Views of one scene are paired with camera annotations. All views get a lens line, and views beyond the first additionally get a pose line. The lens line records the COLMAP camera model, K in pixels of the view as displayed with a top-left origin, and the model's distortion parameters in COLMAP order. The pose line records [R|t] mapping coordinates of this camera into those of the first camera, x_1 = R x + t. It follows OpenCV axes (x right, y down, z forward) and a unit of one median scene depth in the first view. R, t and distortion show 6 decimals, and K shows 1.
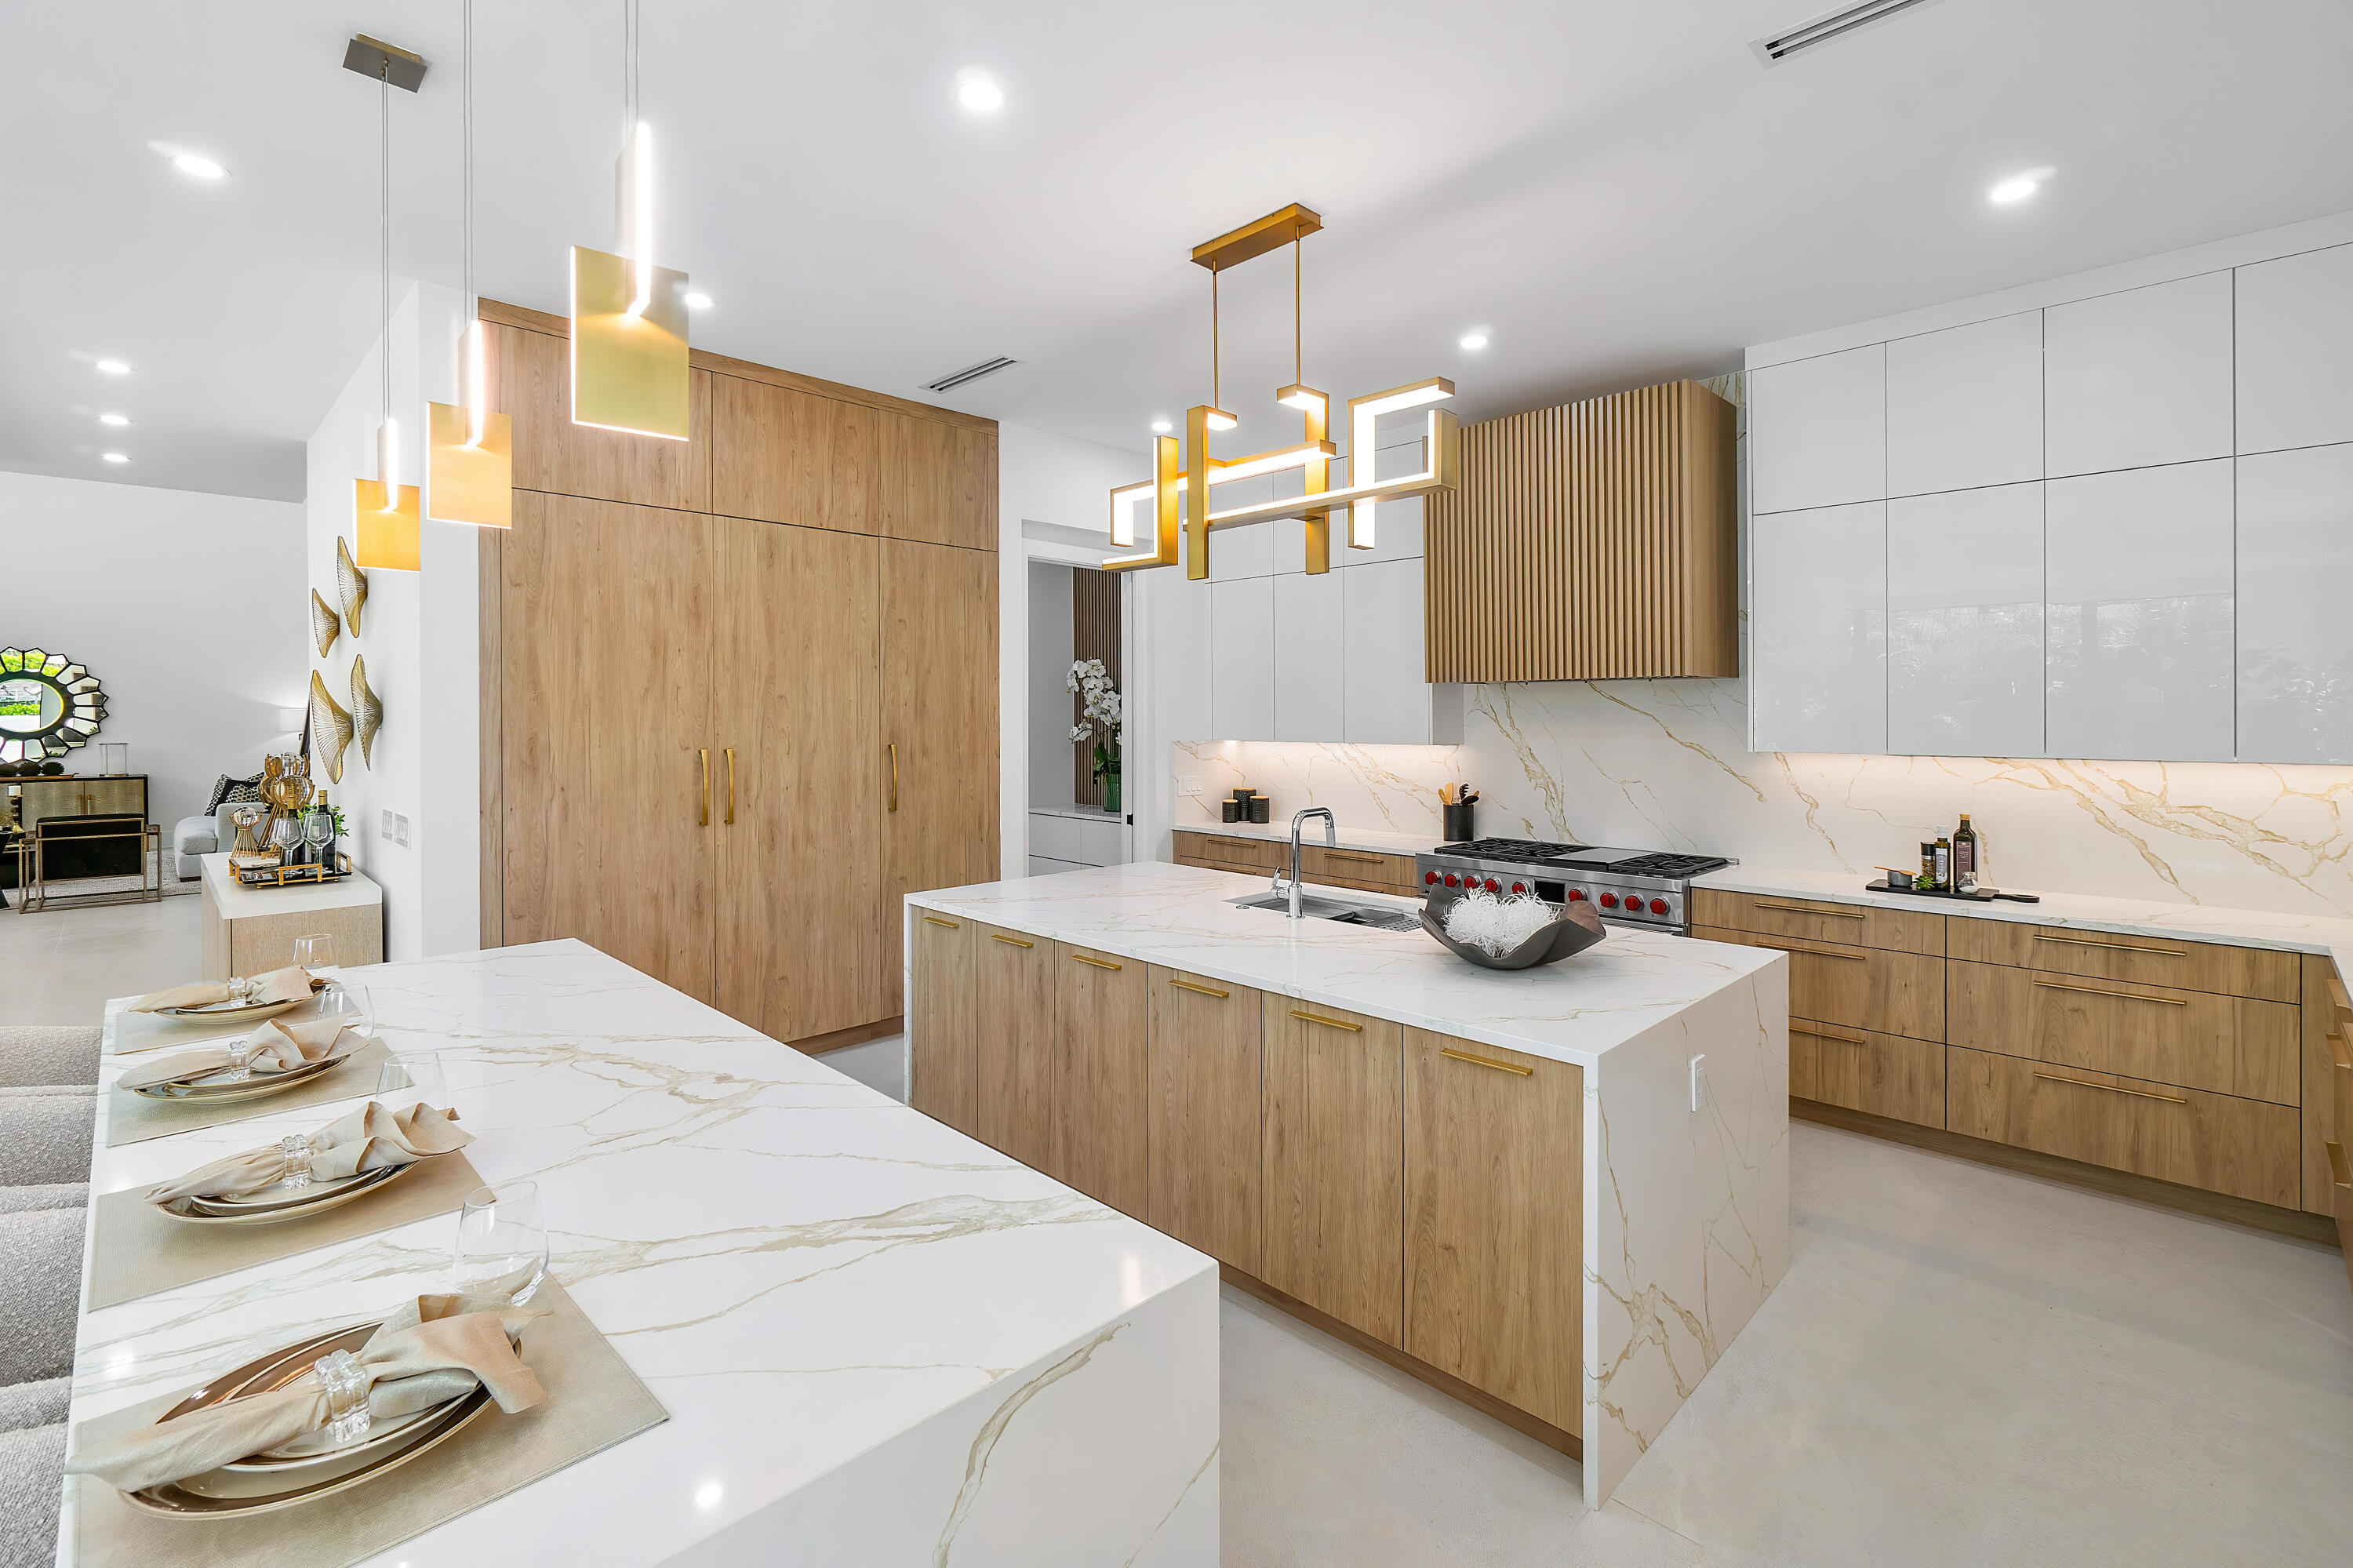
lens RADIAL K [[1023.0, 0, 1203.5], [0, 1023.0, 713.9], [0, 0, 1]] dist [0.000939, -0.000123]
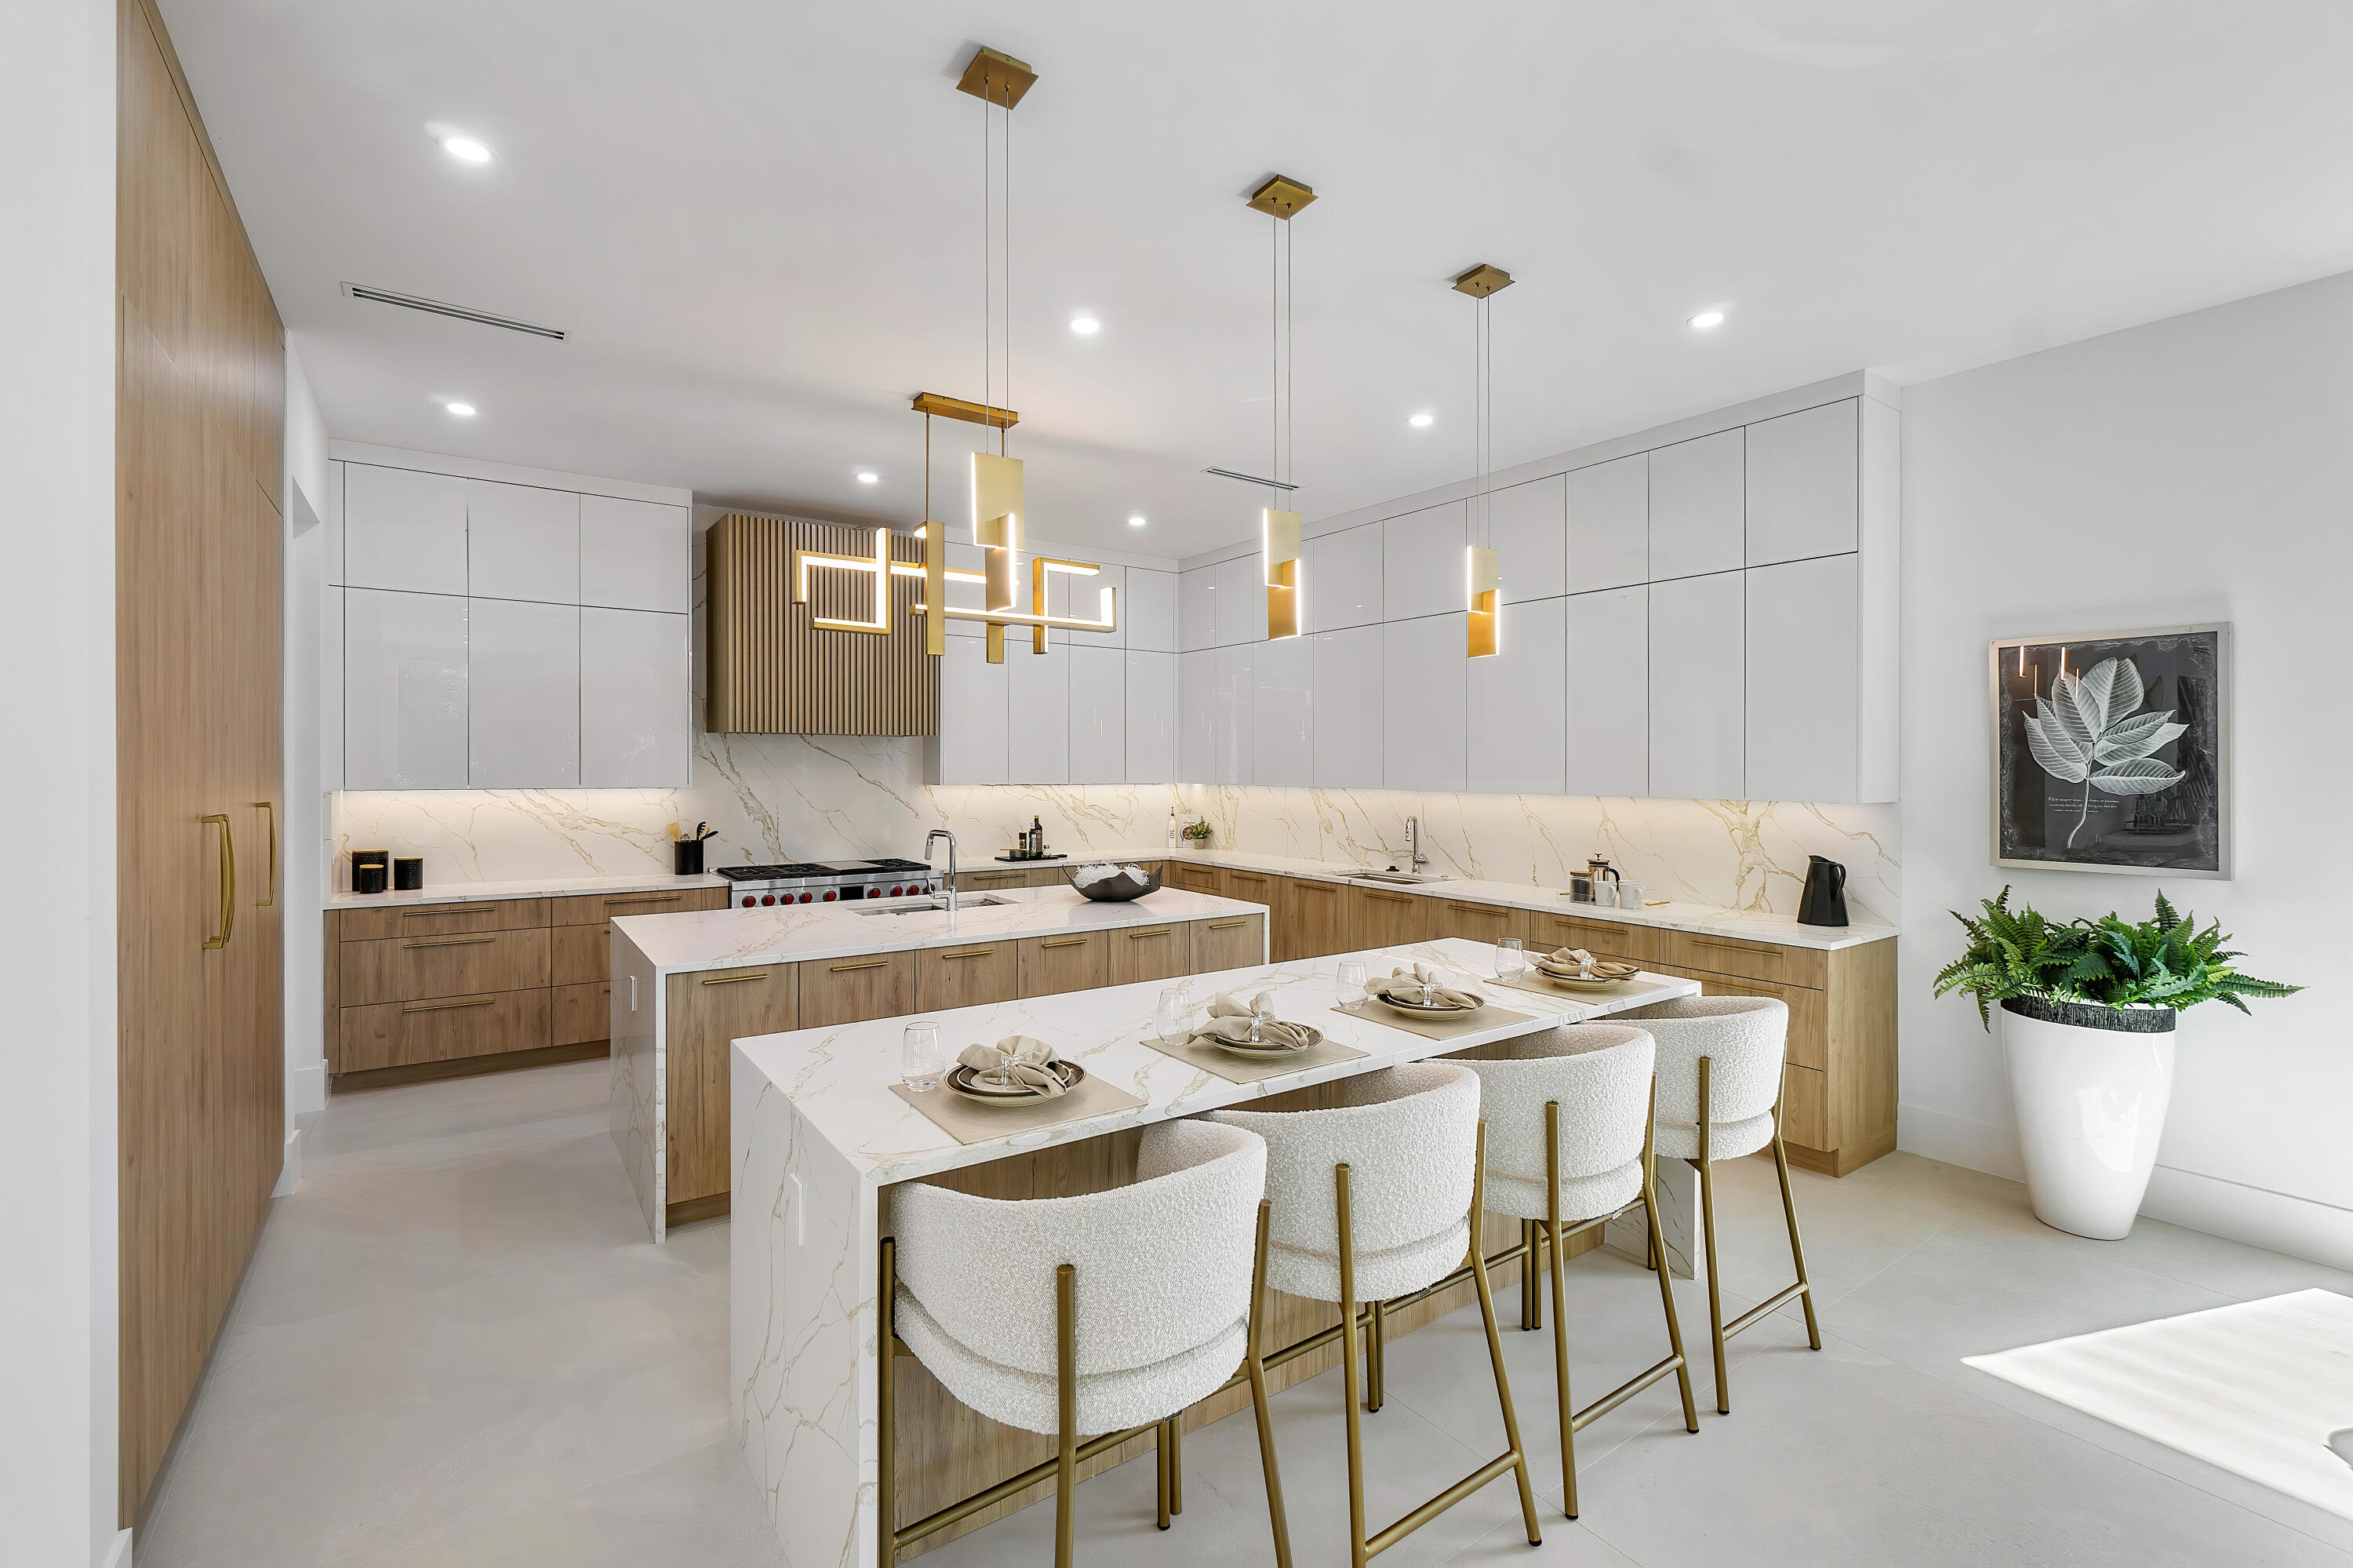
lens RADIAL K [[1031.4, 0, 1180.1], [0, 1031.4, 763.6], [0, 0, 1]] dist [0.003726, 0.000293]
pose [[0.185395, -0.000843, 0.982664, -0.973333], [-0.008909, 0.999957, 0.002539, -0.003306], [-0.982624, -0.009226, 0.185380, 0.359708]]
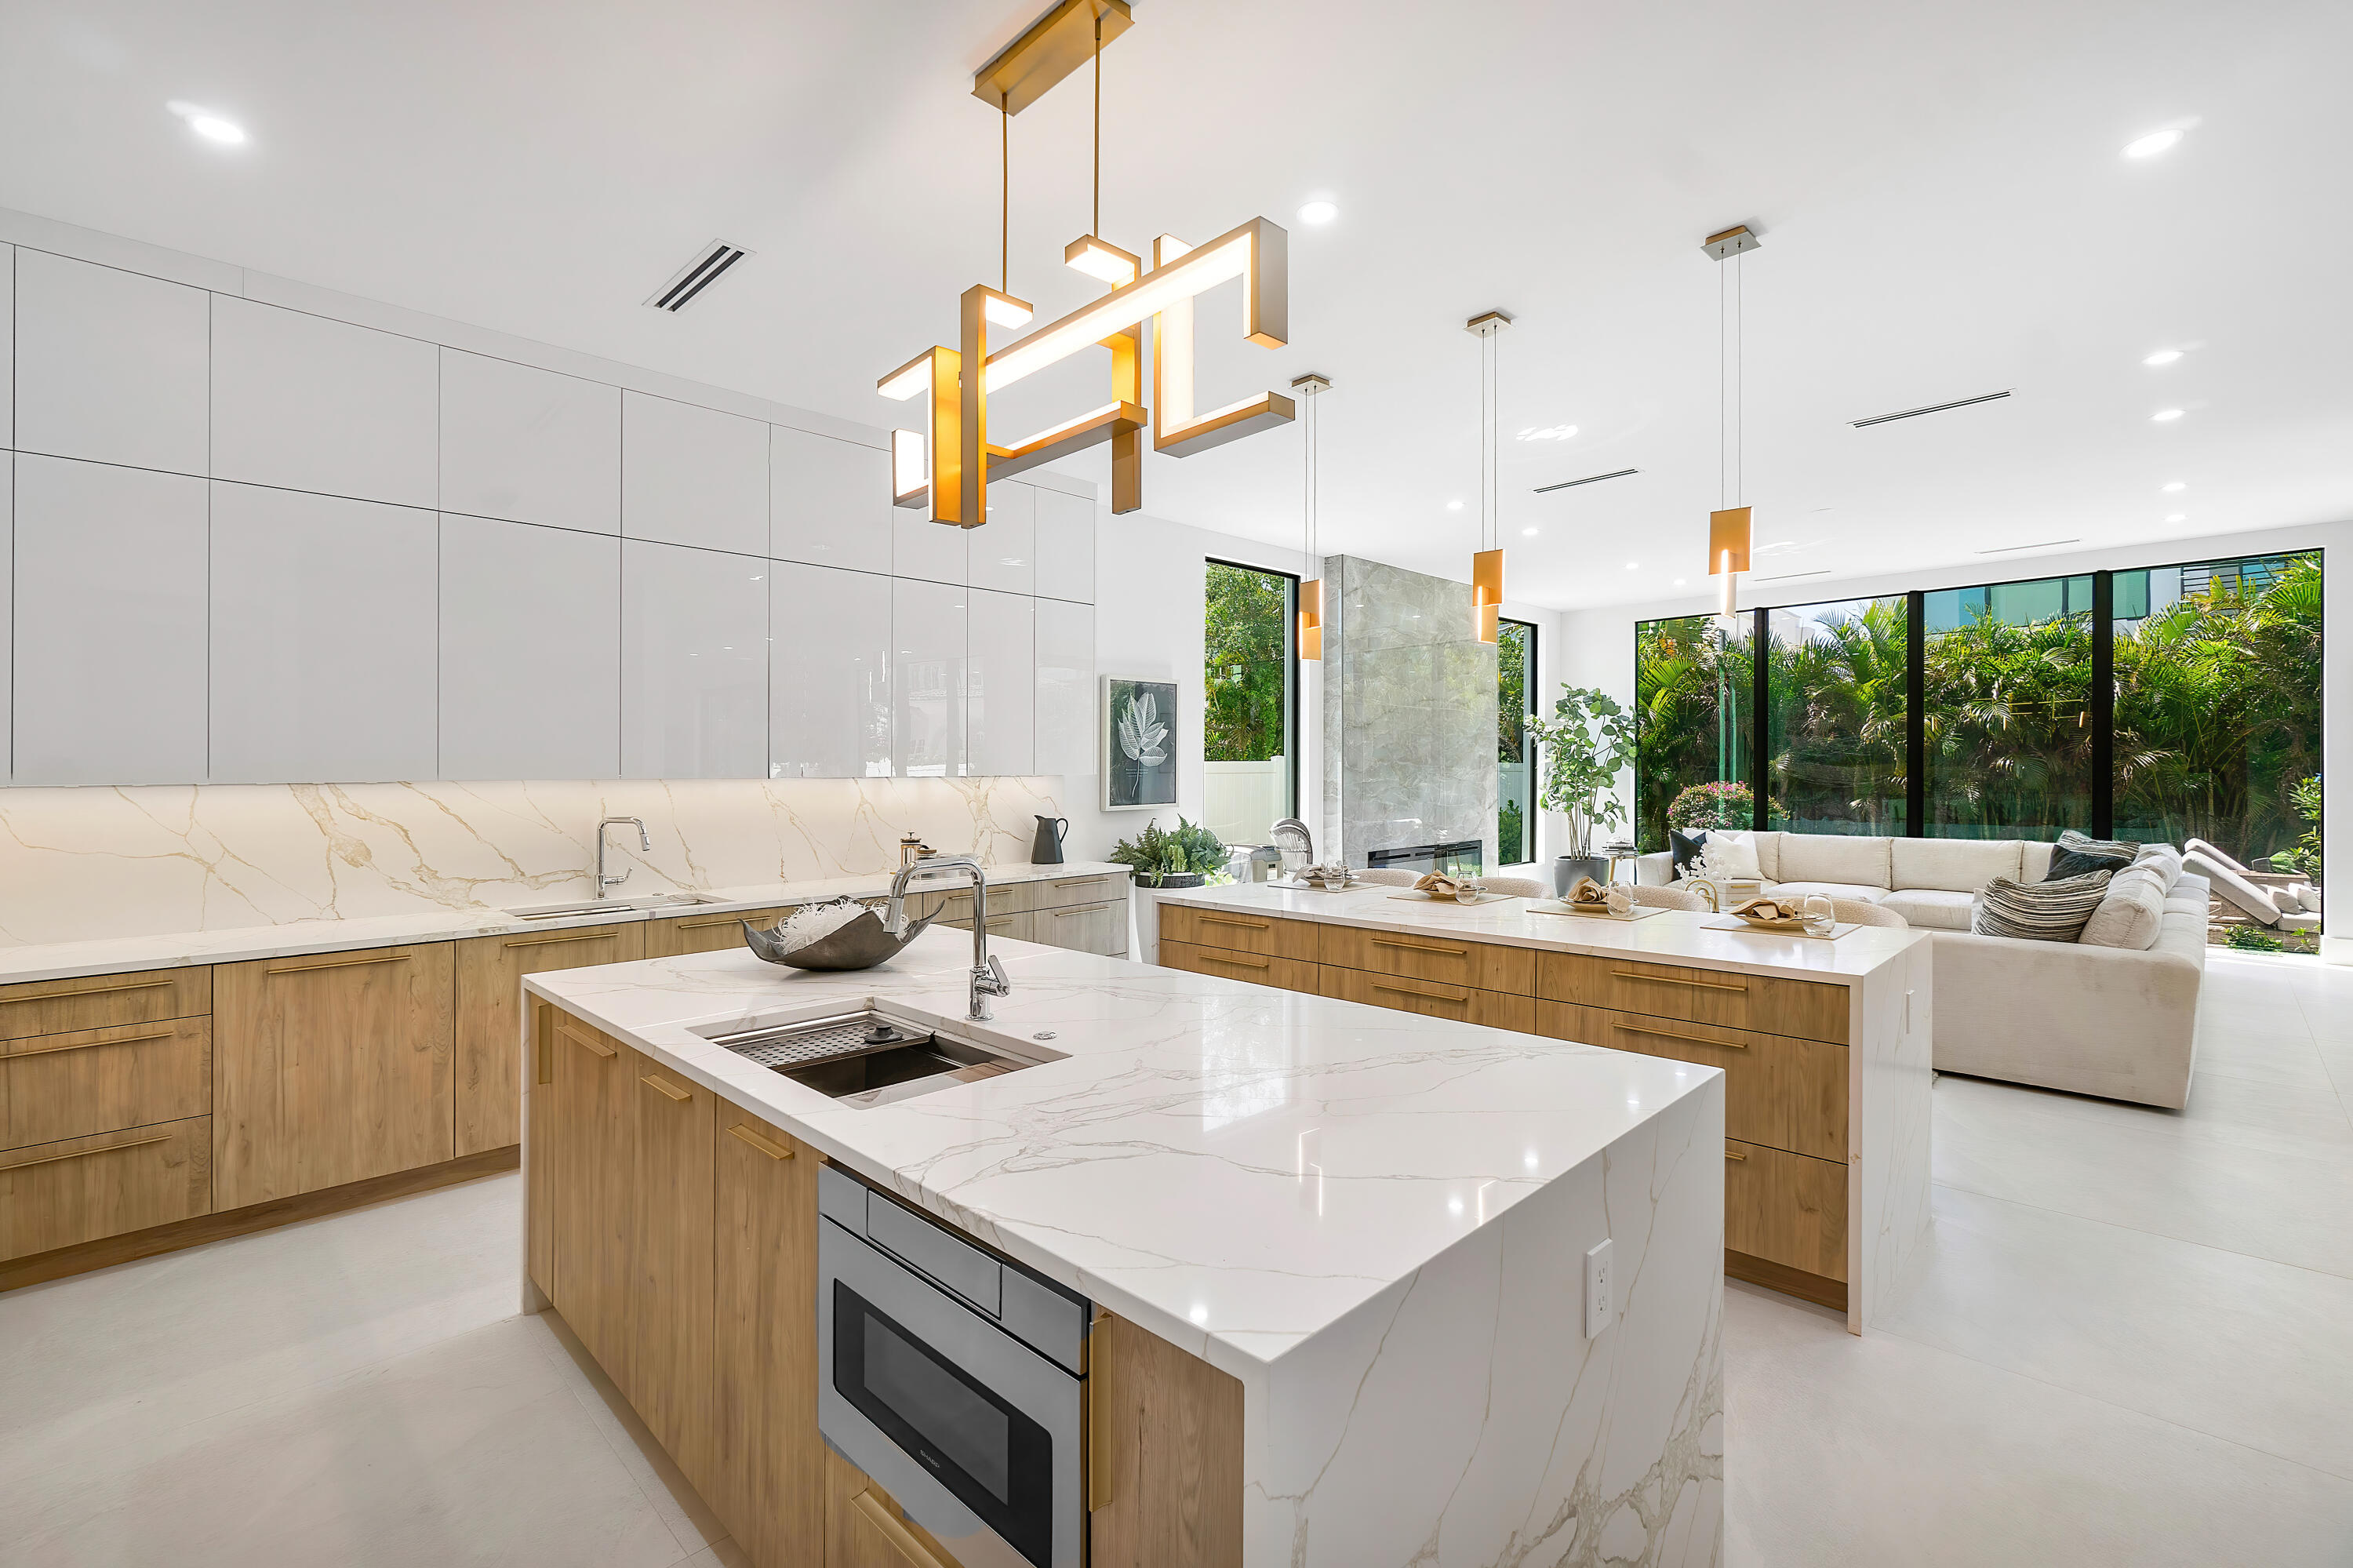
lens RADIAL K [[1020.3, 0, 1178.1], [0, 1020.3, 768.6], [0, 0, 1]] dist [0.001146, 0.000063]
pose [[-0.999862, 0.006316, 0.015335, -0.032926], [0.006185, 0.999944, -0.008629, 0.036283], [-0.015389, -0.008533, -0.999845, 1.342302]]
